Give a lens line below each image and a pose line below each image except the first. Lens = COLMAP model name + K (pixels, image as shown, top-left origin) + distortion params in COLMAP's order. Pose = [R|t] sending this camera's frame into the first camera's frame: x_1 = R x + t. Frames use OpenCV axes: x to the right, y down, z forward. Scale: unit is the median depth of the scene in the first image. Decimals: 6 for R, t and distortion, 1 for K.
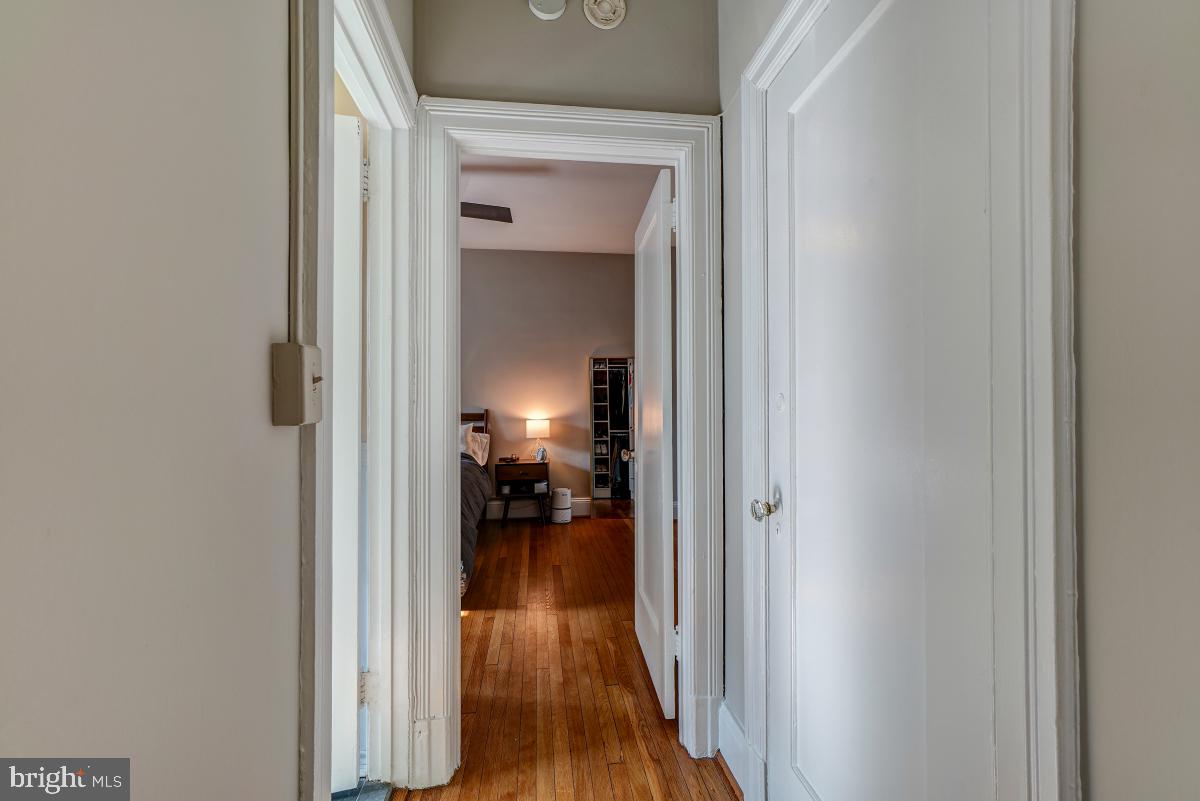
lens RADIAL K [[520.3, 0, 606.0], [0, 520.3, 393.2], [0, 0, 1]] dist [-0.018054, 0.013108]
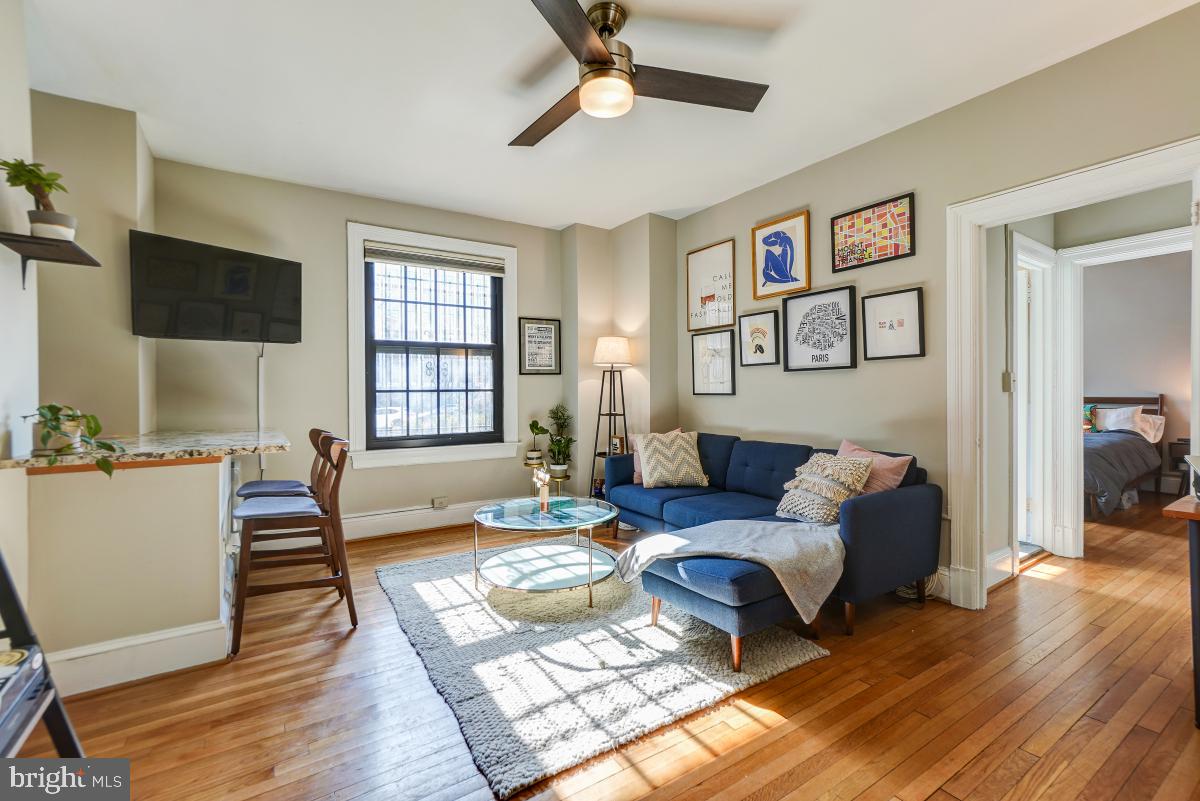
lens RADIAL K [[520.3, 0, 606.0], [0, 520.3, 393.2], [0, 0, 1]] dist [-0.018054, 0.013108]
pose [[0.428060, 0.005650, -0.903733, 0.286983], [0.016364, 0.999768, 0.014002, -0.006877], [0.903602, -0.020782, 0.427868, -0.600203]]
